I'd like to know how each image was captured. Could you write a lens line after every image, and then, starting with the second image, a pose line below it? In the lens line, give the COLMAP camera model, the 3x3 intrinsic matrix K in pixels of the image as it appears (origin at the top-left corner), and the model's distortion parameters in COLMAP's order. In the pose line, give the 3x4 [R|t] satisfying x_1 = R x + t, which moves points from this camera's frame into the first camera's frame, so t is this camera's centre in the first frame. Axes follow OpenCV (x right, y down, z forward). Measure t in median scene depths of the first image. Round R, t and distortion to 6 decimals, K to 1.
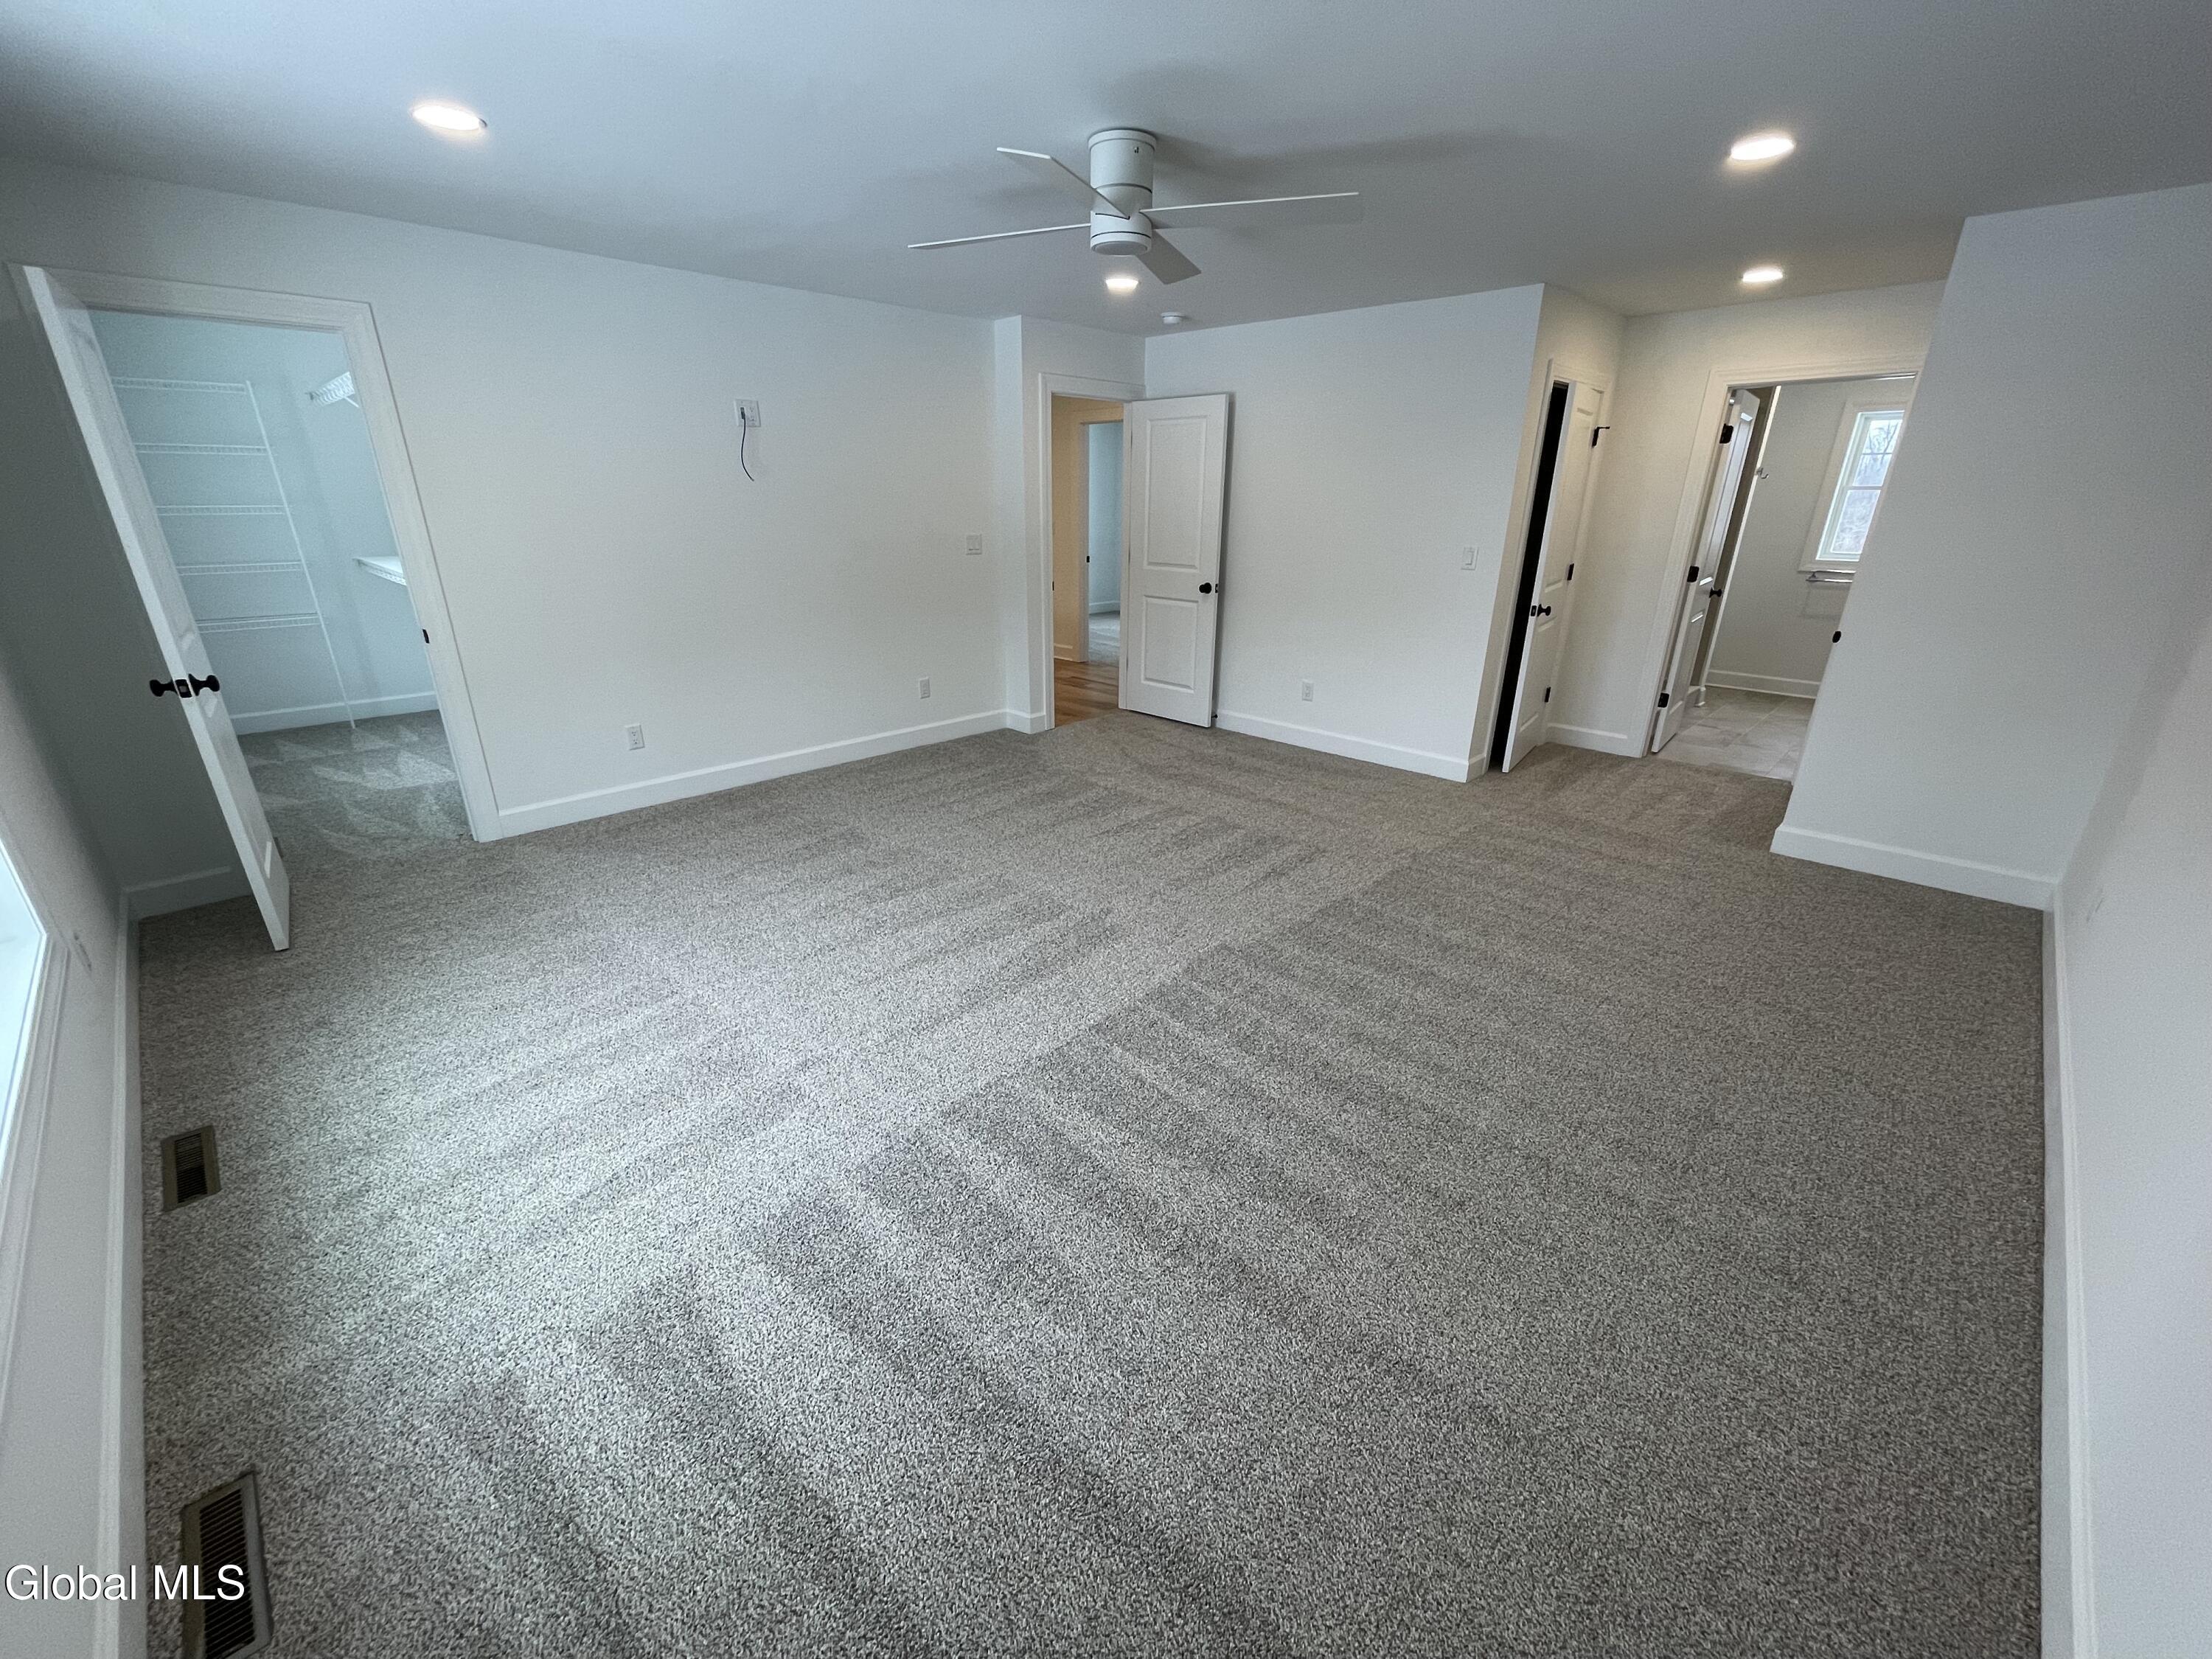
lens RADIAL K [[891.3, 0, 1106.8], [0, 891.3, 834.9], [0, 0, 1]] dist [-0.004471, 0.000624]
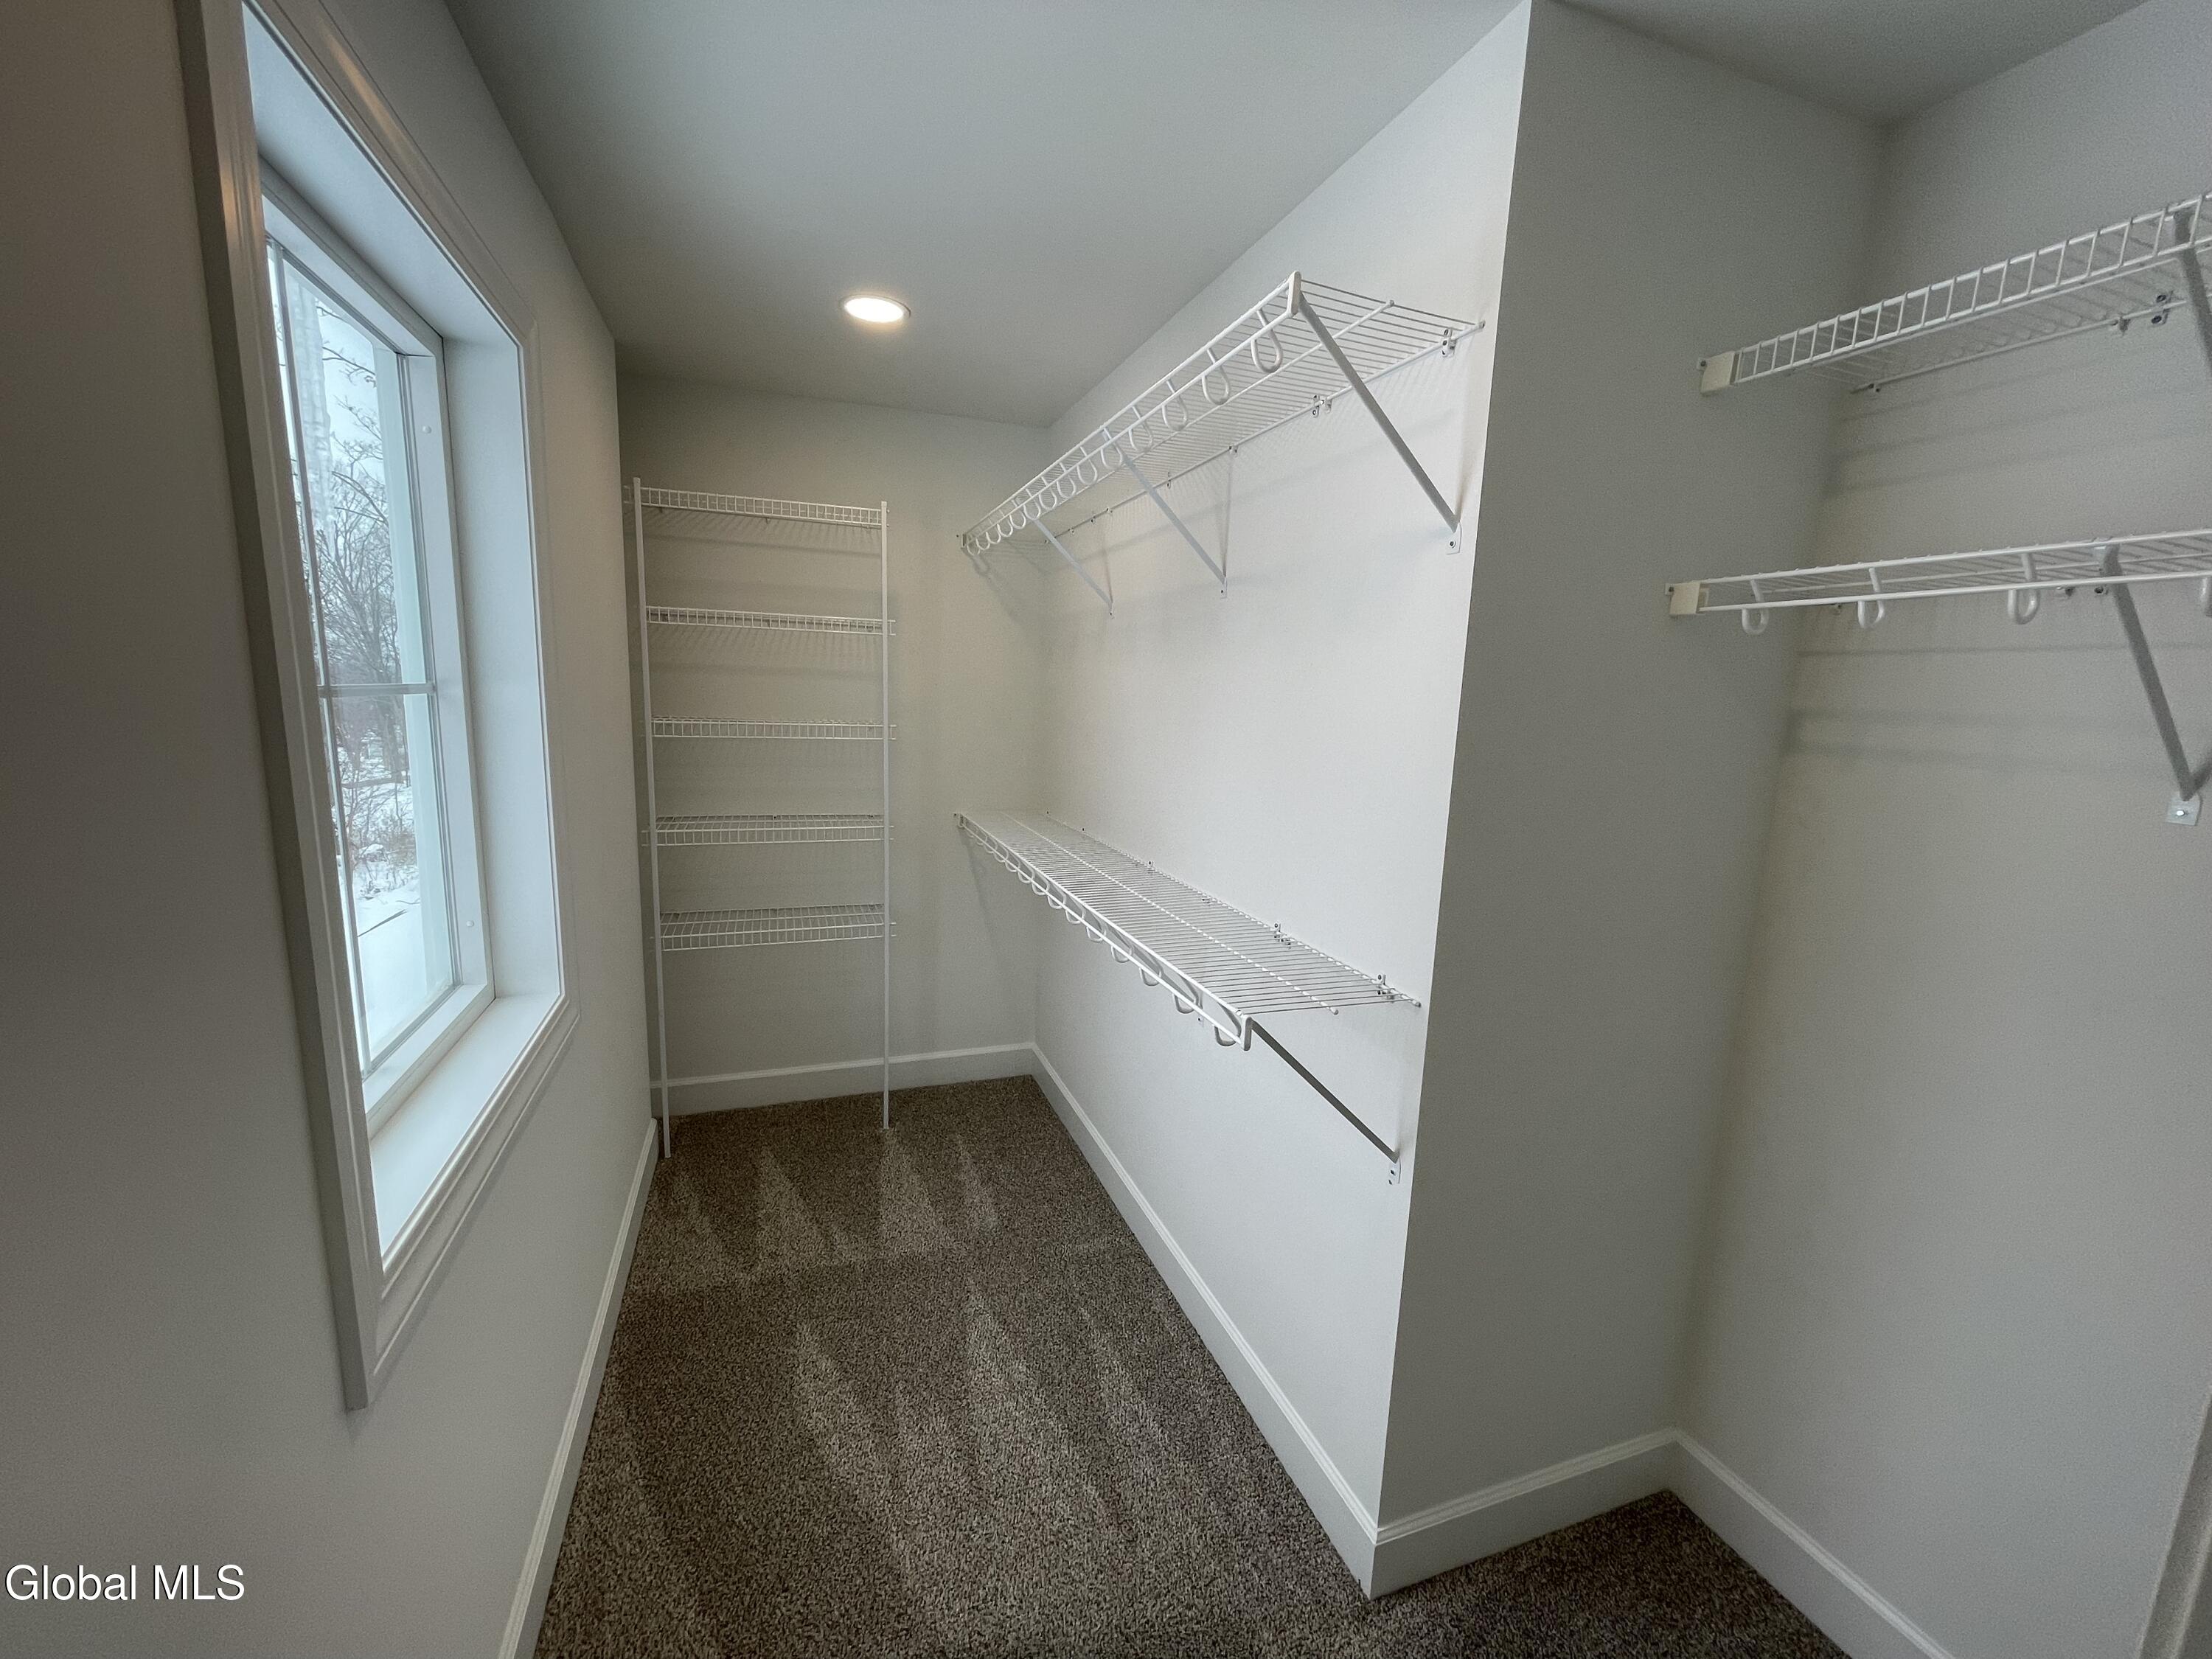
lens RADIAL K [[891.3, 0, 1110.3], [0, 891.3, 833.4], [0, 0, 1]] dist [-0.004471, 0.000624]
pose [[0.902380, 0.087939, -0.421873, -0.609856], [-0.176726, 0.968368, -0.176158, -0.258658], [0.393037, 0.233517, 0.889377, 0.634696]]
